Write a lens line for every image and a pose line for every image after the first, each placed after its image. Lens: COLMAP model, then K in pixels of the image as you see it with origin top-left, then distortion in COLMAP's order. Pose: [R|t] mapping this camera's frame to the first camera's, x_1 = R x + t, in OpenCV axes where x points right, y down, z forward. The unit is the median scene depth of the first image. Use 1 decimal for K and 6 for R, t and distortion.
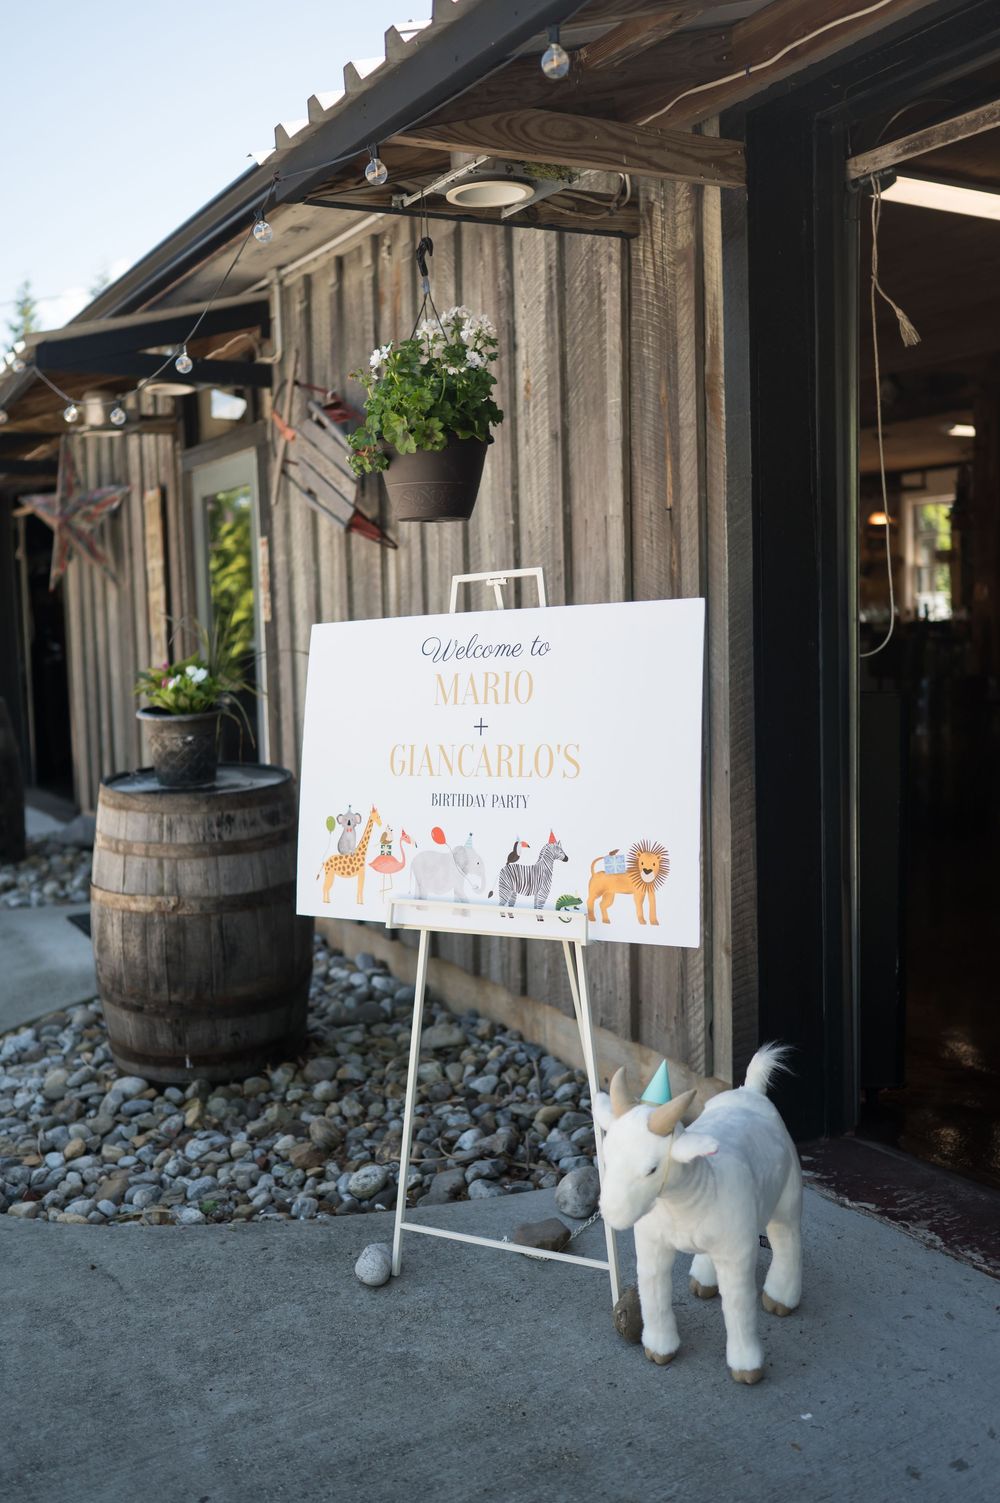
lens RADIAL K [[1405.9, 0, 496.0], [0, 1405.9, 769.0], [0, 0, 1]] dist [0.004285, 0.003463]
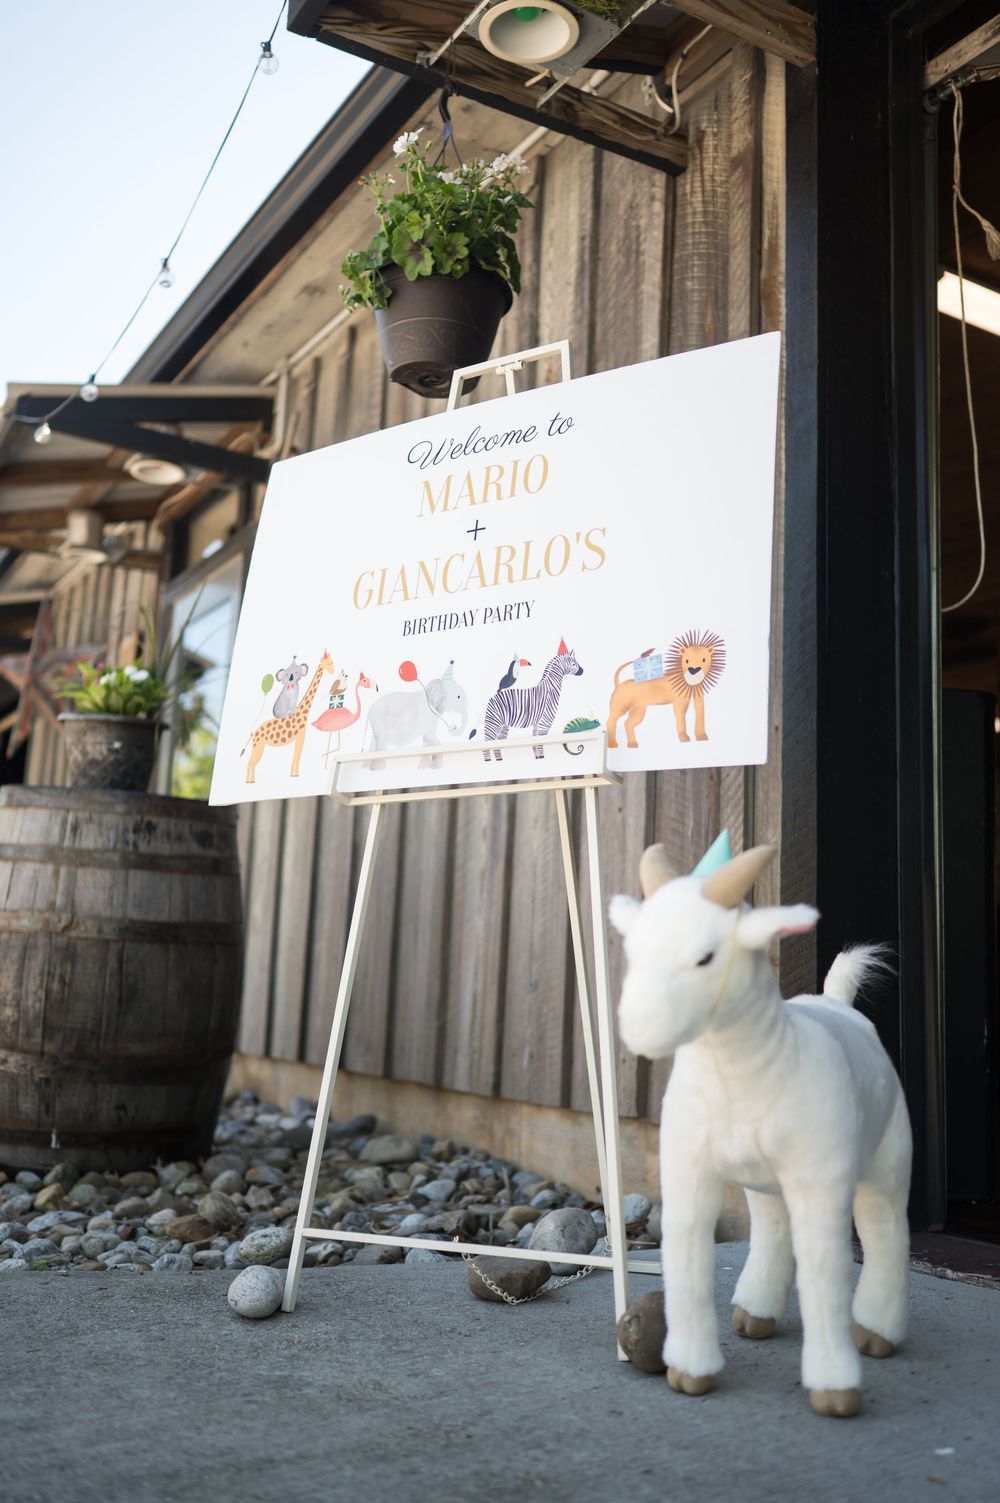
lens RADIAL K [[1405.9, 0, 496.0], [0, 1405.9, 769.0], [0, 0, 1]] dist [0.004285, 0.003463]
pose [[0.997356, 0.072656, 0.001360, 0.006917], [-0.069699, 0.961727, -0.264996, 0.242151], [-0.020561, 0.264200, 0.964249, 0.243005]]
